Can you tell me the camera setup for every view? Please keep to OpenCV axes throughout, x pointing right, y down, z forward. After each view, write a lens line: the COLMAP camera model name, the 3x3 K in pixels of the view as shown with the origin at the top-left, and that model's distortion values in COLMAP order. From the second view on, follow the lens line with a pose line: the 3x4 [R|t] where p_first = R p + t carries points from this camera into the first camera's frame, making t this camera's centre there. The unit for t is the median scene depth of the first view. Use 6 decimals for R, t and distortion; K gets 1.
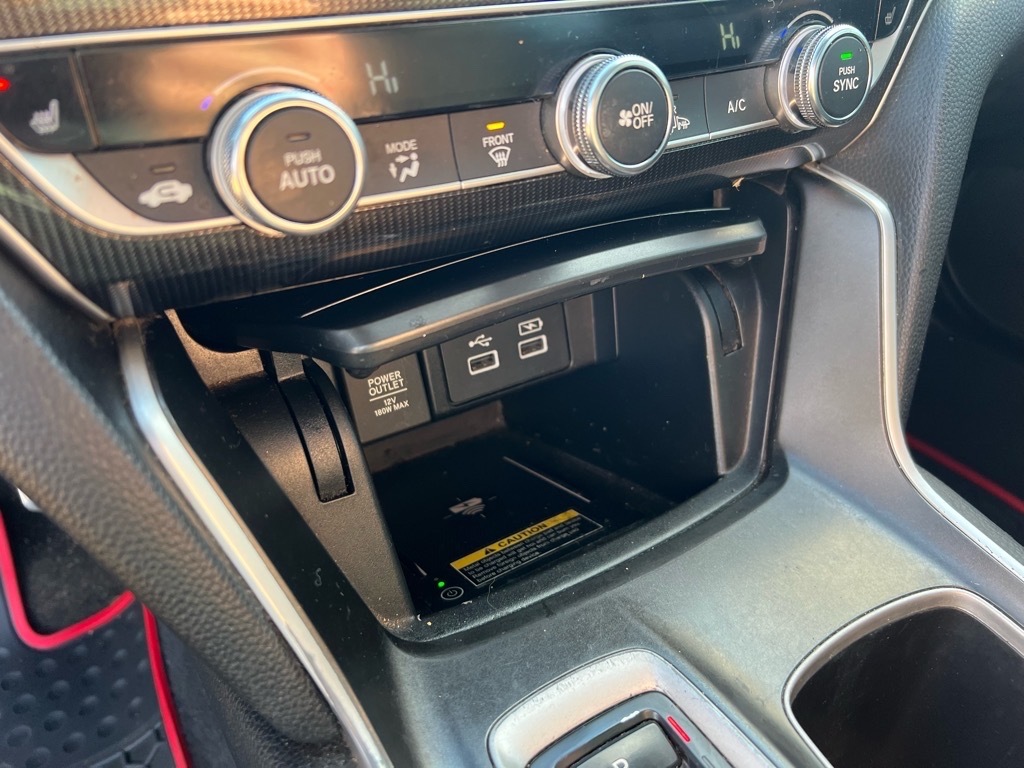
lens RADIAL K [[814.4, 0, 512.0], [0, 814.4, 384.0], [0, 0, 1]] dist [0.017045, -0.008576]
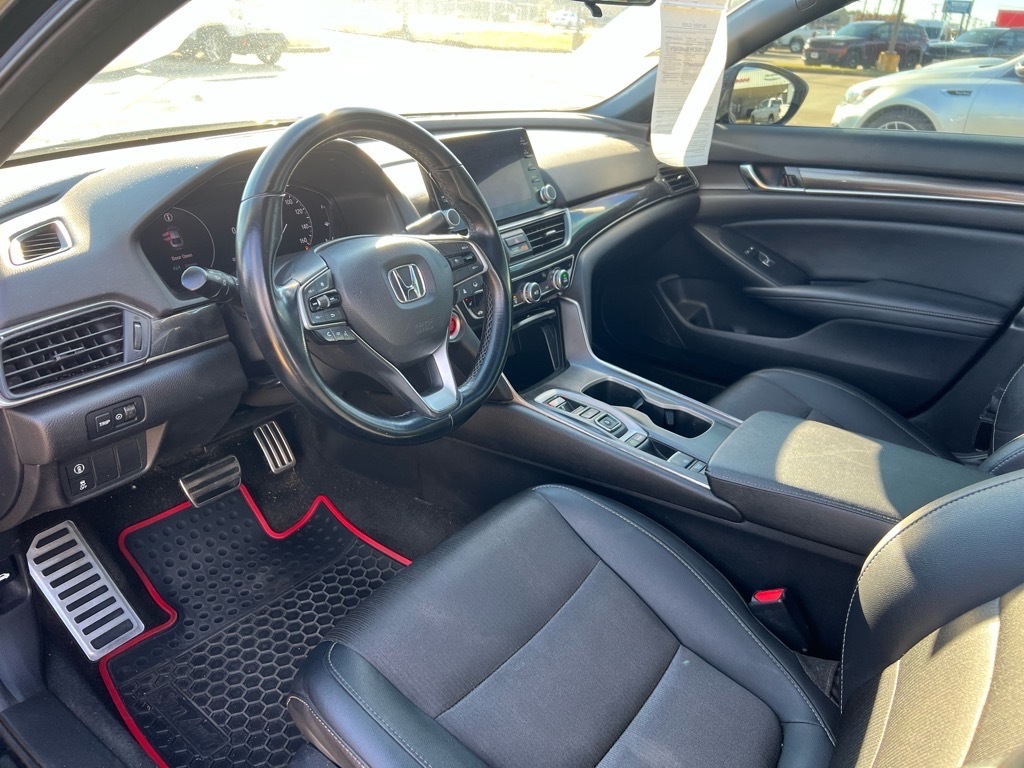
lens RADIAL K [[769.8, 0, 508.6], [0, 769.8, 389.2], [0, 0, 1]] dist [0.061899, -0.077798]
pose [[0.933489, -0.157953, 0.321947, -1.512032], [0.205818, 0.971168, -0.120301, 0.764080], [-0.293663, 0.178562, 0.939083, -3.153375]]
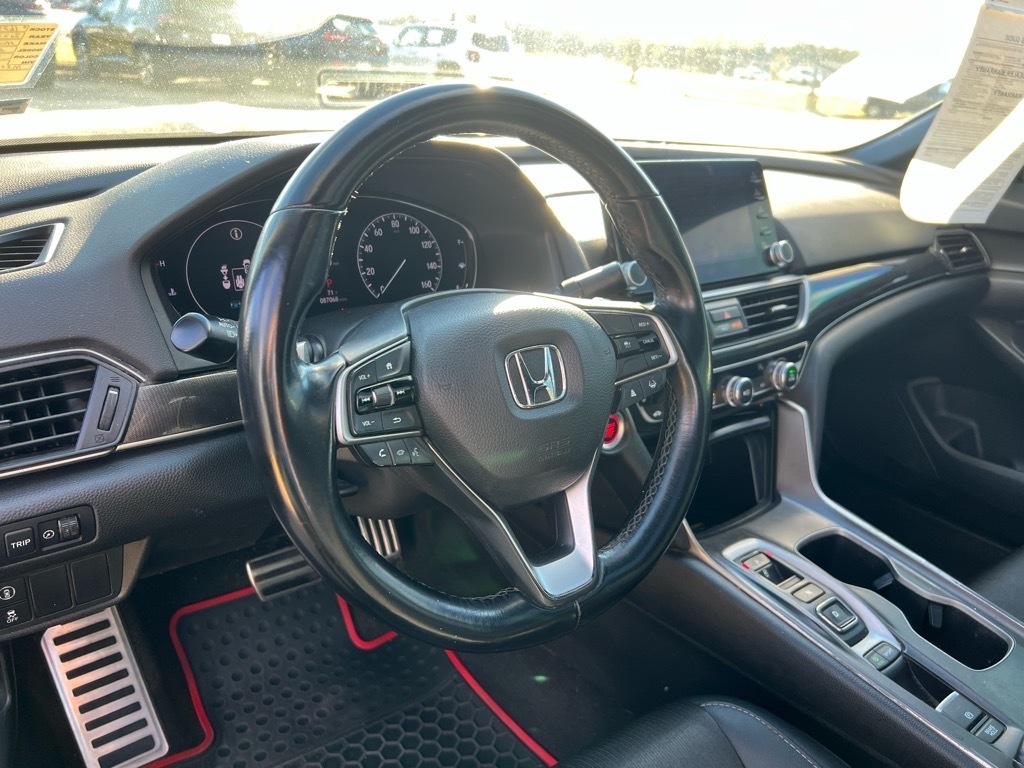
lens RADIAL K [[790.7, 0, 513.6], [0, 790.7, 381.2], [0, 0, 1]] dist [0.033062, -0.067004]
pose [[0.993670, -0.001833, 0.112324, -1.111871], [0.026135, 0.976205, -0.215271, 0.332963], [-0.109257, 0.216844, 0.970073, -2.082963]]
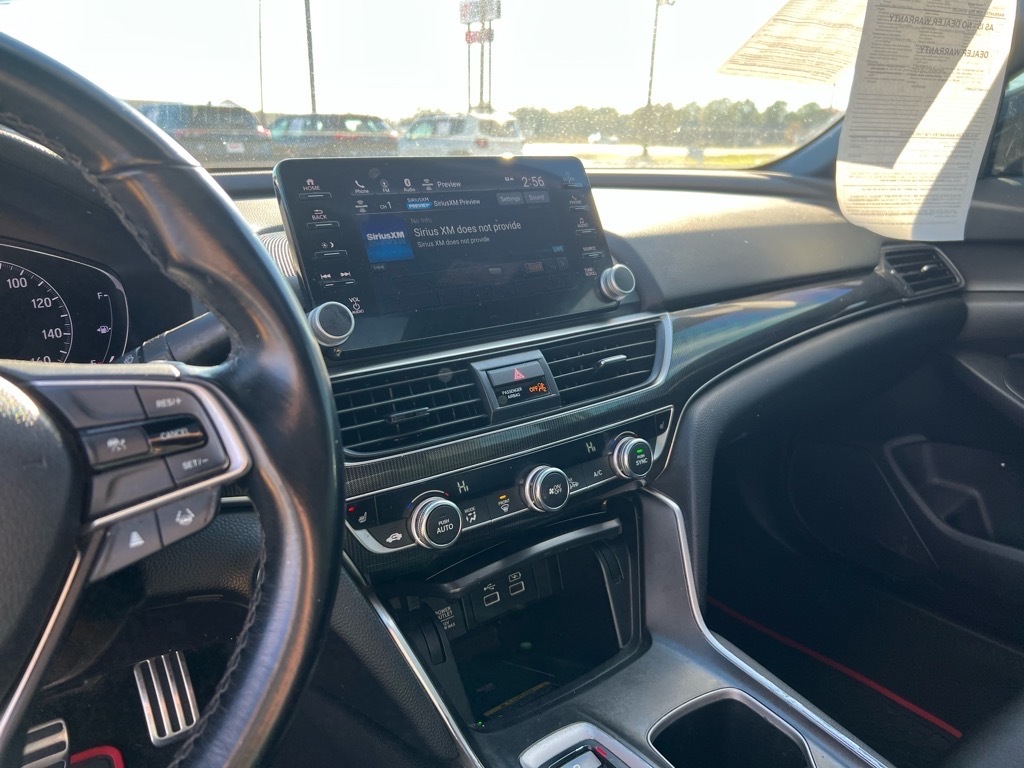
lens RADIAL K [[789.2, 0, 514.3], [0, 789.2, 380.4], [0, 0, 1]] dist [0.100756, -0.172243]
pose [[0.995113, -0.063603, 0.075525, -0.117916], [0.084176, 0.946283, -0.312190, 0.097028], [-0.051612, 0.317022, 0.947013, -1.191668]]
